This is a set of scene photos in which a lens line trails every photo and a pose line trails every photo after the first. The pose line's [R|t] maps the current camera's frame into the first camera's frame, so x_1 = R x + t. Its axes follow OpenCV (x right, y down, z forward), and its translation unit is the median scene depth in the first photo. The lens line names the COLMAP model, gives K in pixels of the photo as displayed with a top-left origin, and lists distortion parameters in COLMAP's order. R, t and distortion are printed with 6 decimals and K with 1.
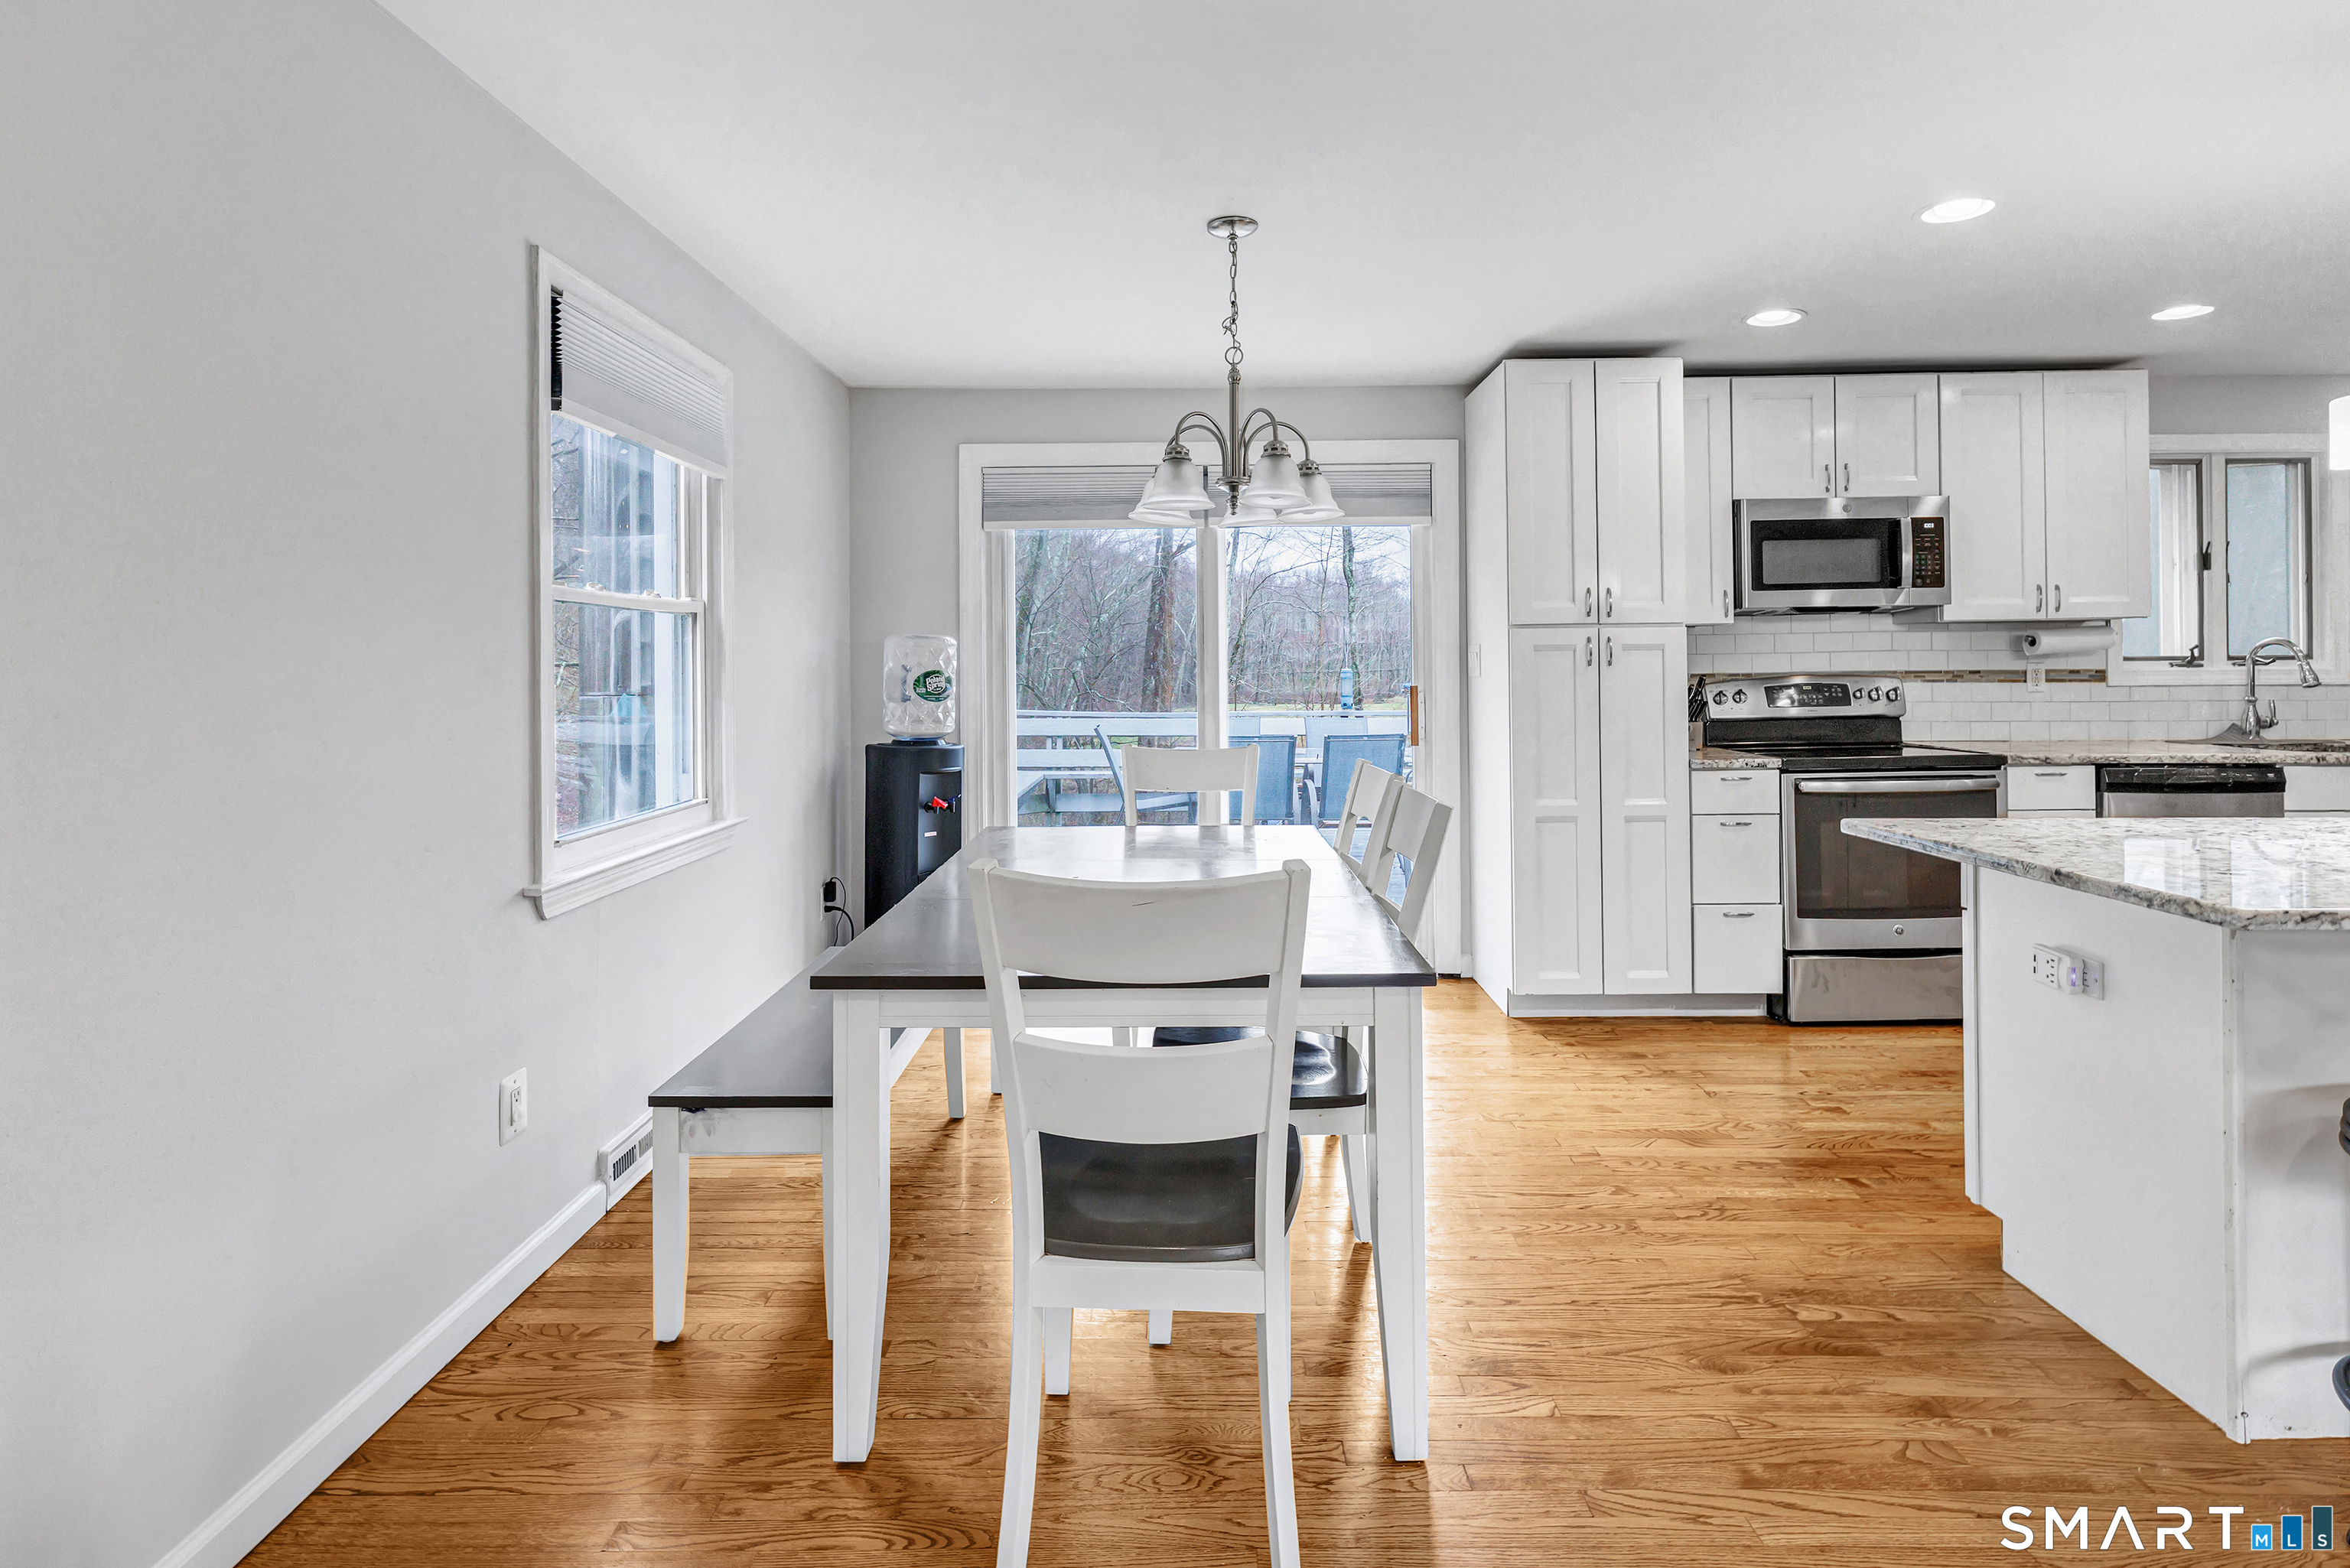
lens RADIAL K [[1176.1, 0, 1178.2], [0, 1176.1, 657.0], [0, 0, 1]] dist [0.001120, 0.000674]
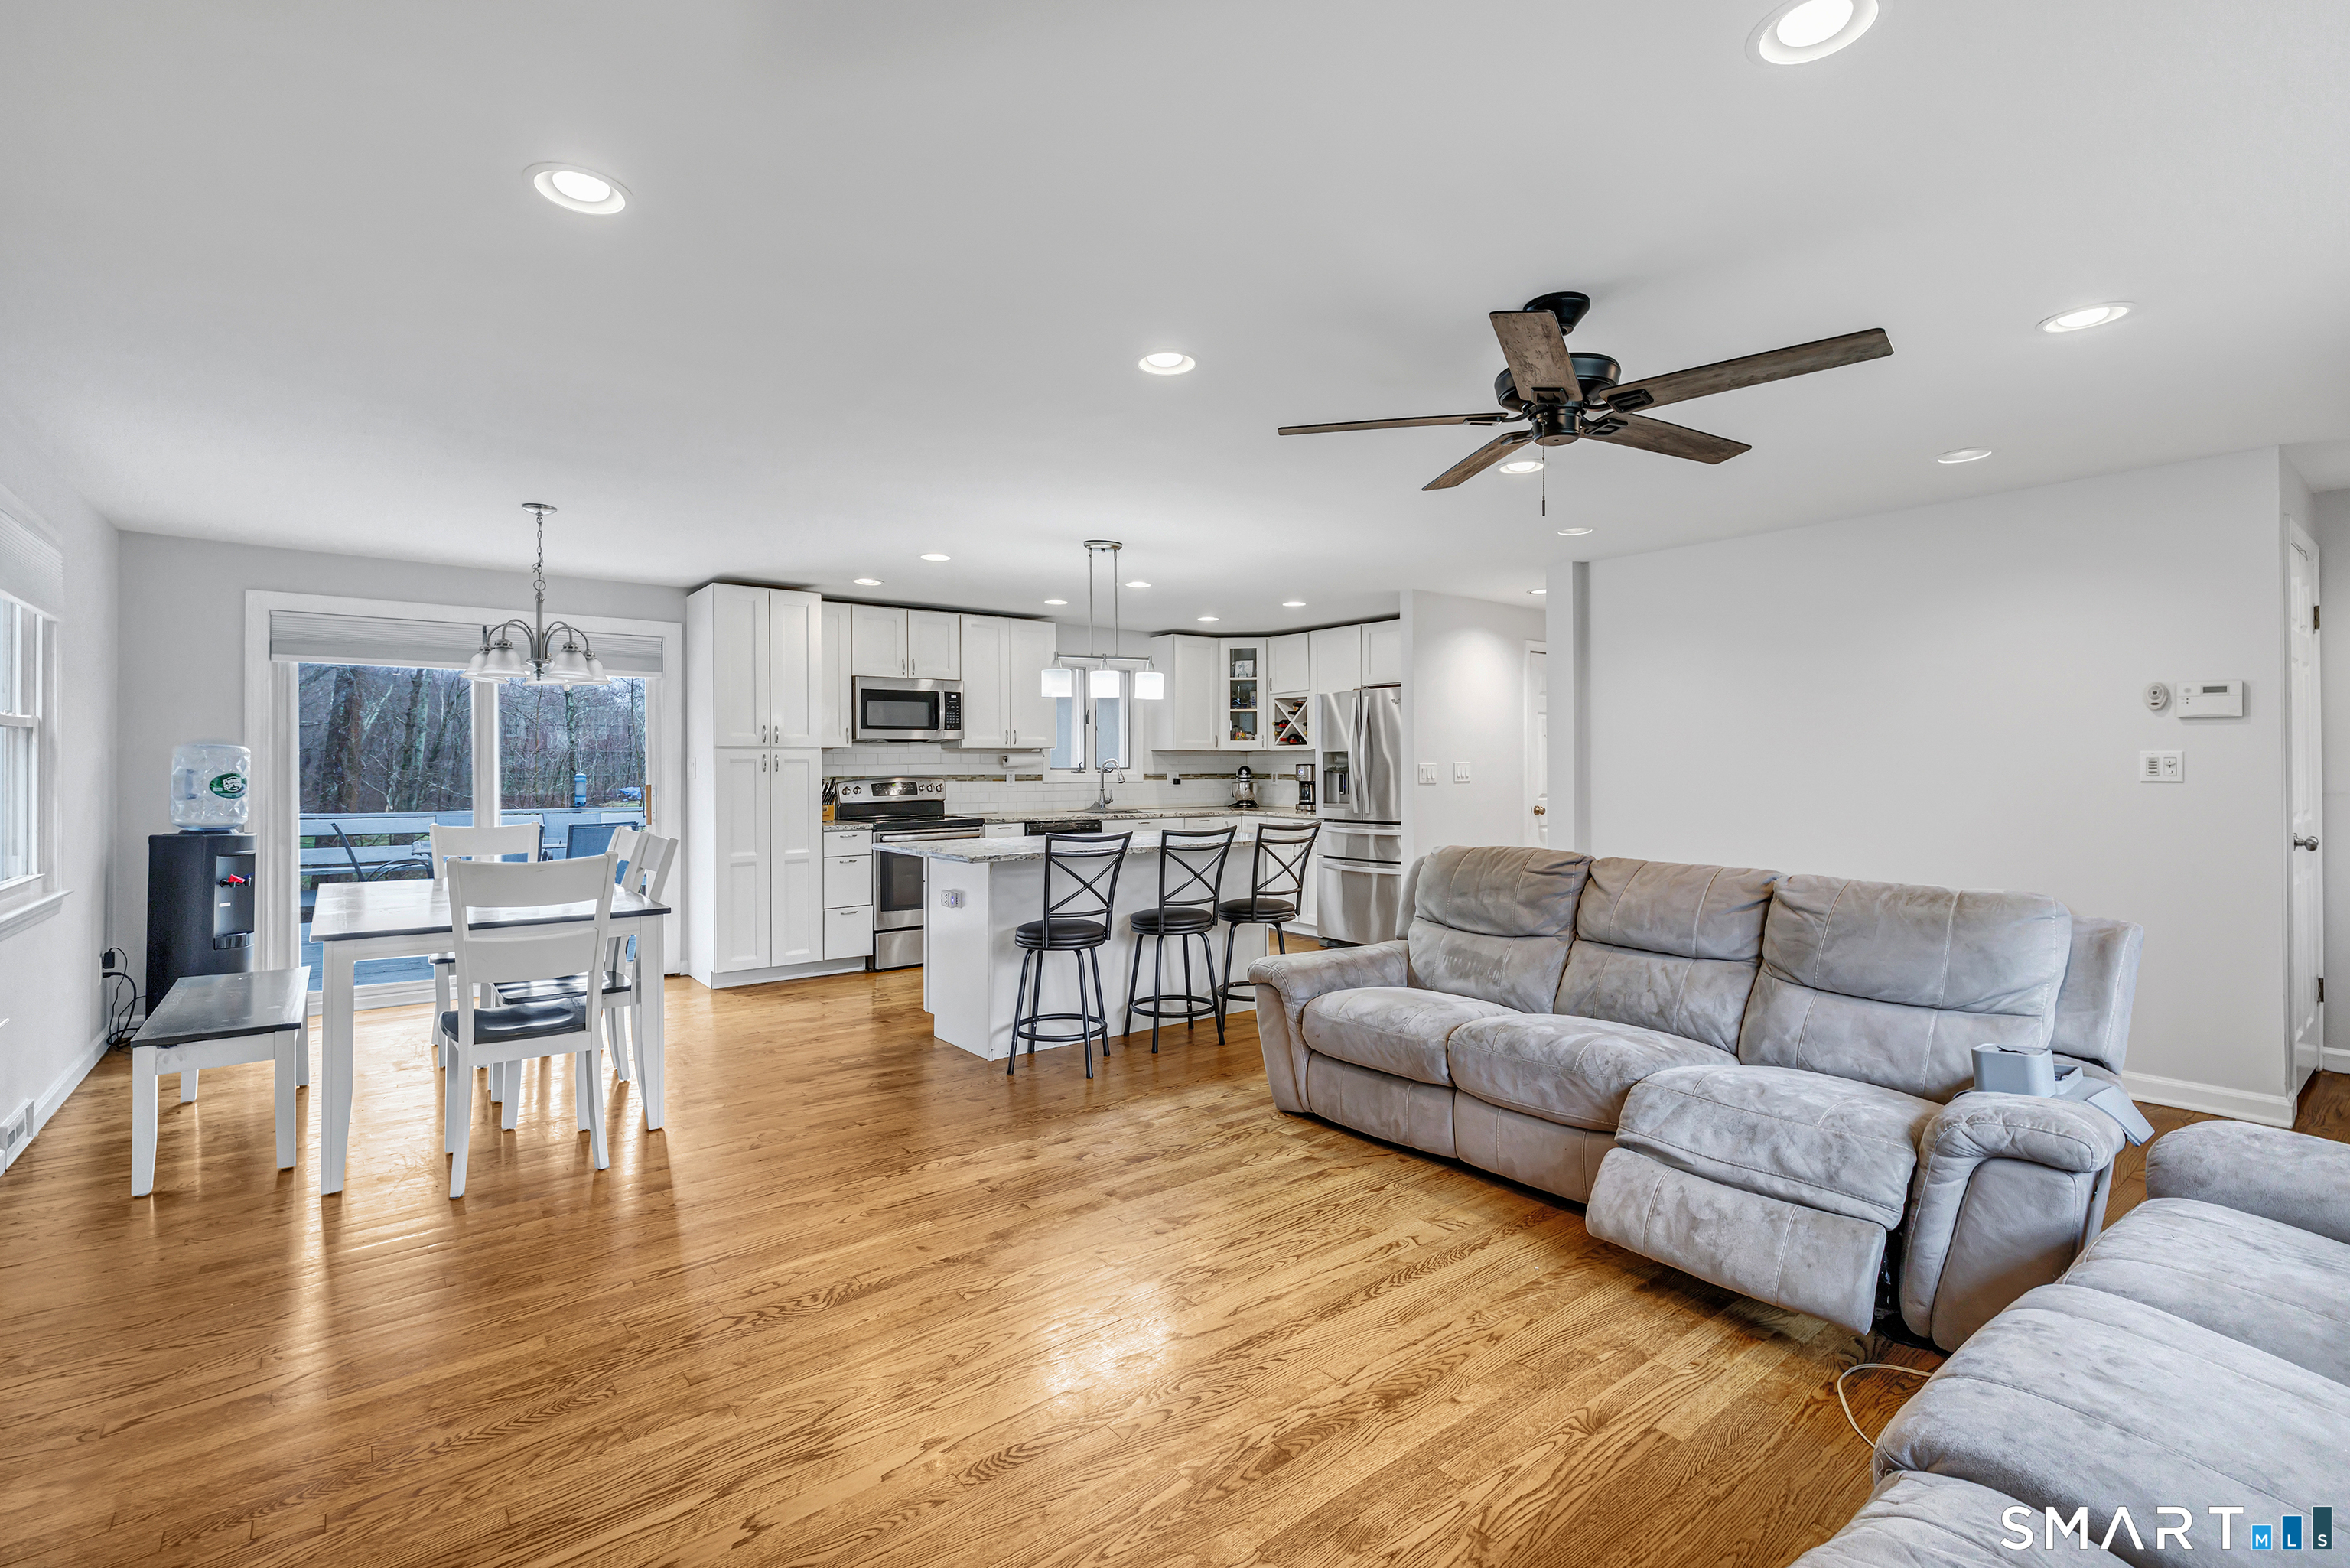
lens RADIAL K [[1041.9, 0, 1150.5], [0, 1041.9, 766.8], [0, 0, 1]] dist [0.012384, 0.000251]
pose [[0.792047, 0.006117, 0.610429, -0.115466], [-0.007068, 0.999975, -0.000850, -0.001725], [-0.610419, -0.003641, 0.792070, -0.482253]]
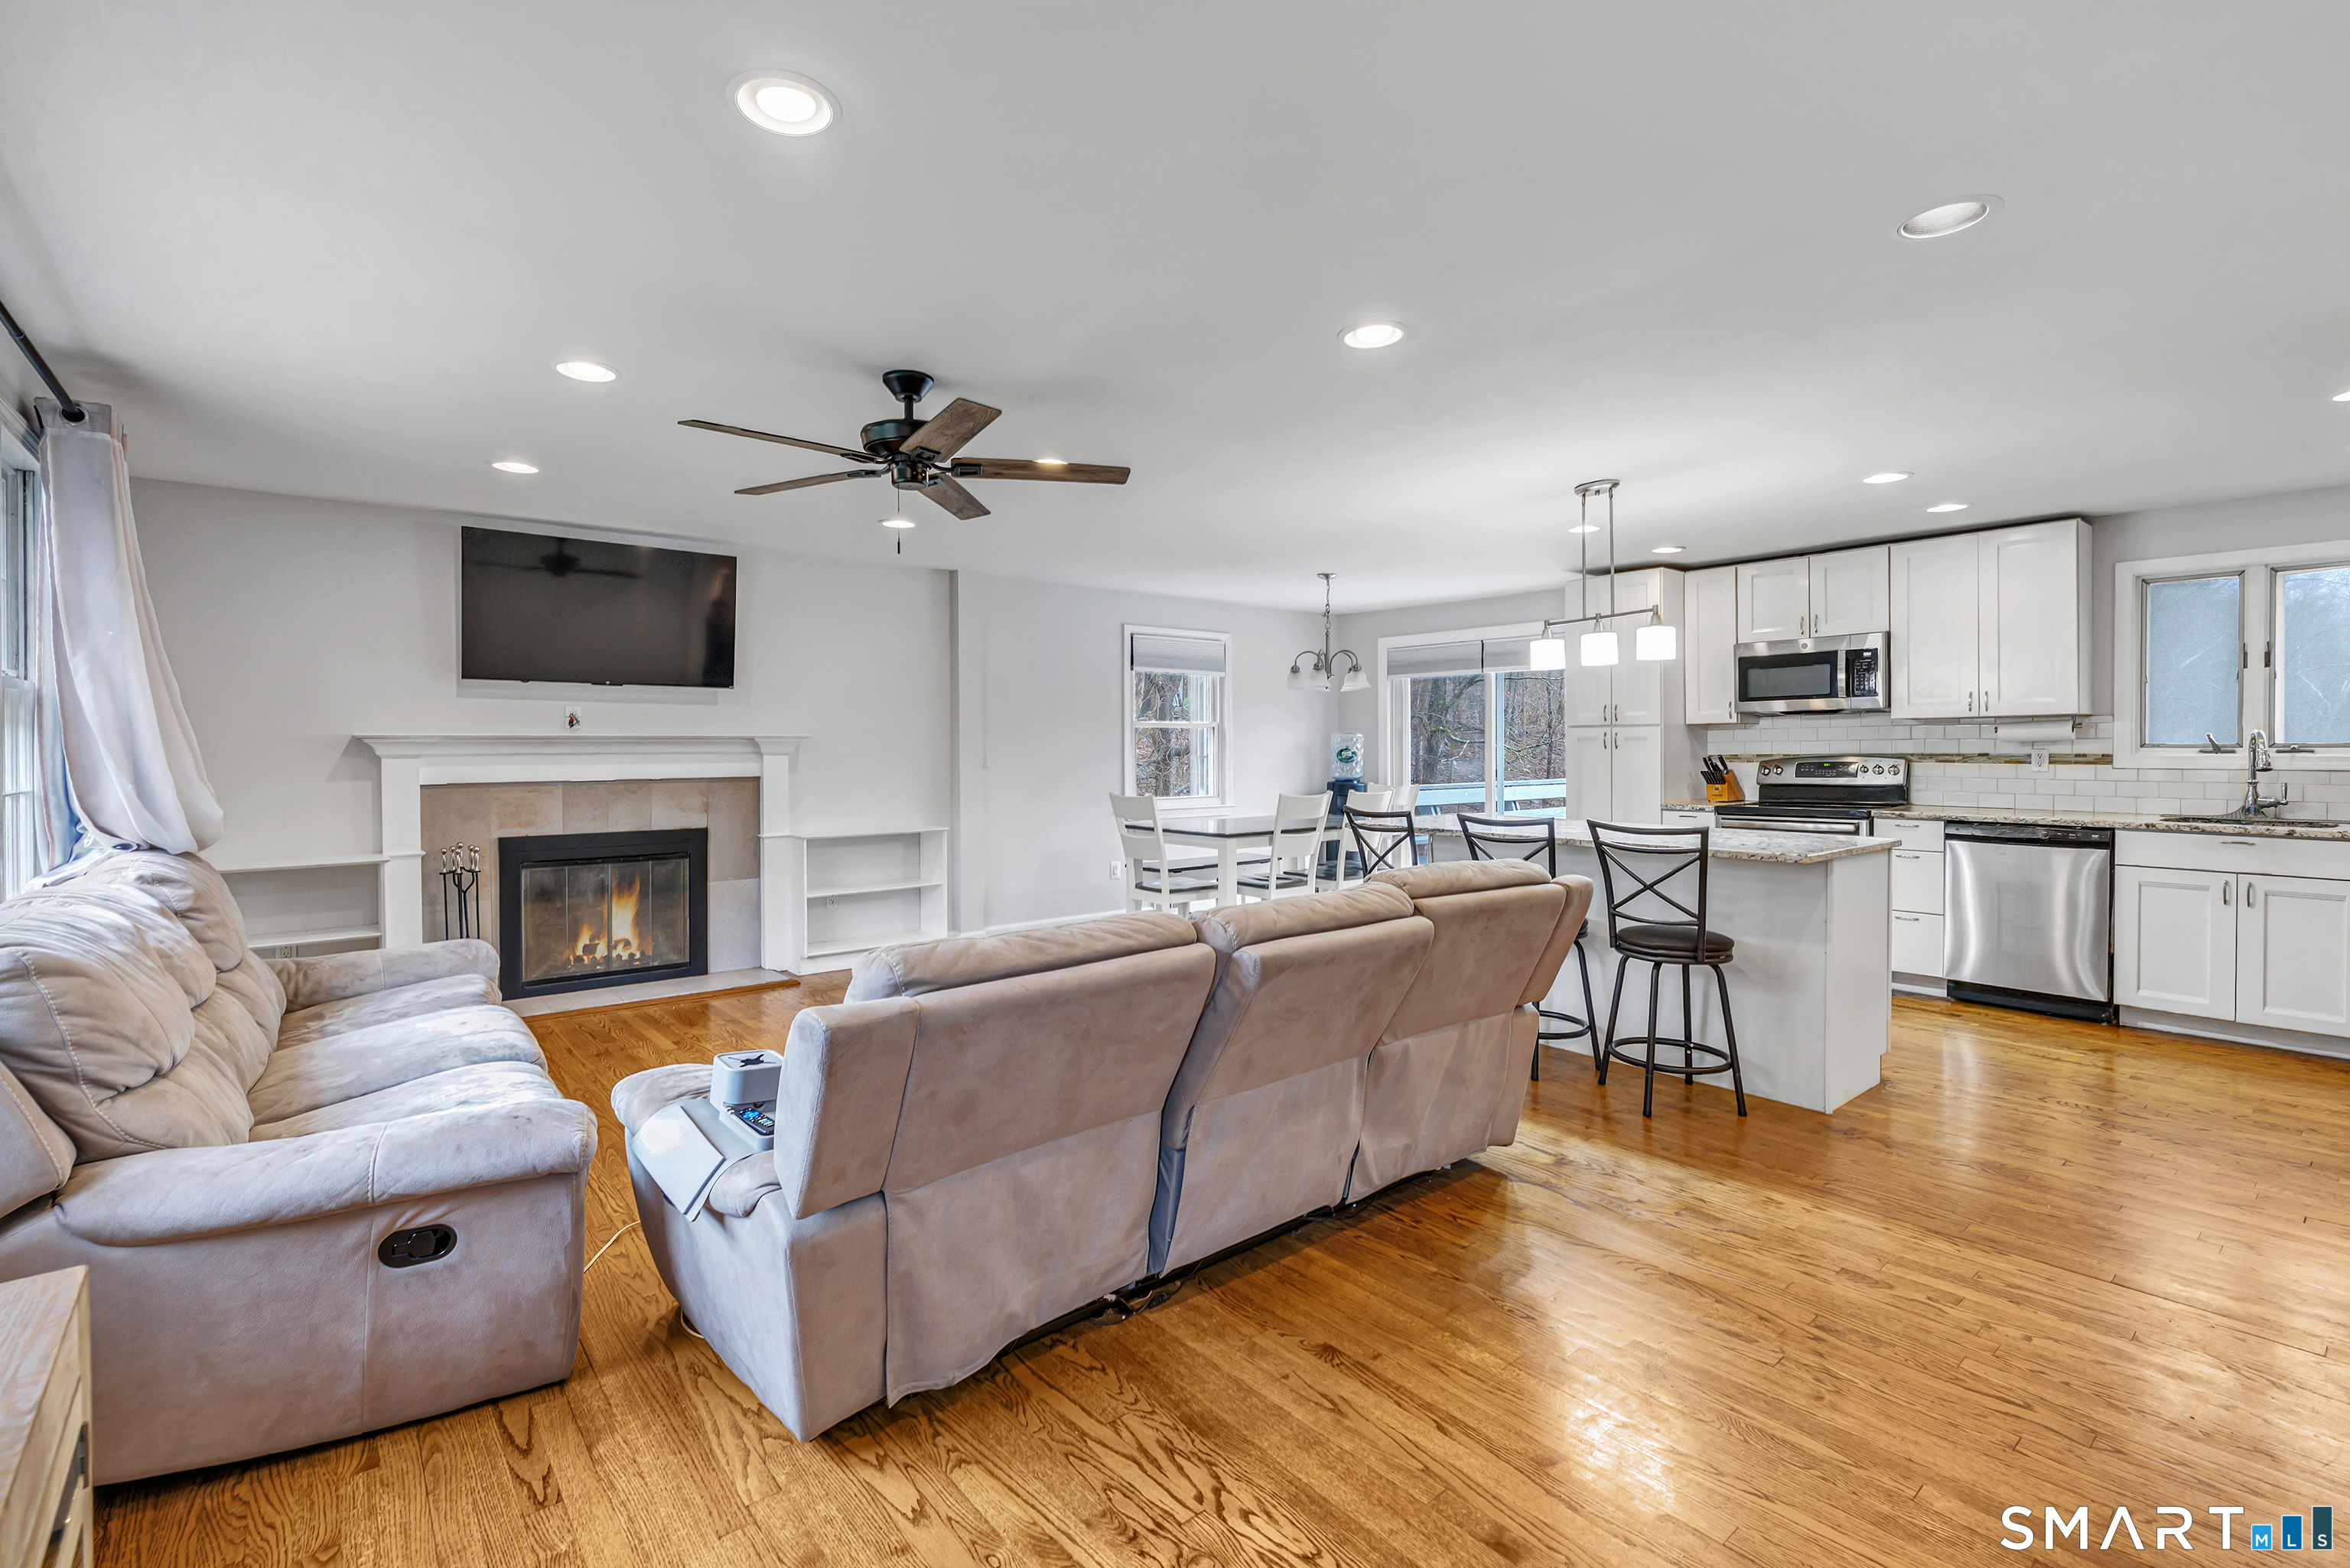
lens RADIAL K [[1060.2, 0, 1168.9], [0, 1060.2, 756.7], [0, 0, 1]] dist [0.001475, 0.000325]
pose [[0.640070, 0.013107, -0.768205, 1.080871], [0.002969, 0.999805, 0.019532, -0.012382], [0.768311, -0.014783, 0.639906, -0.500652]]
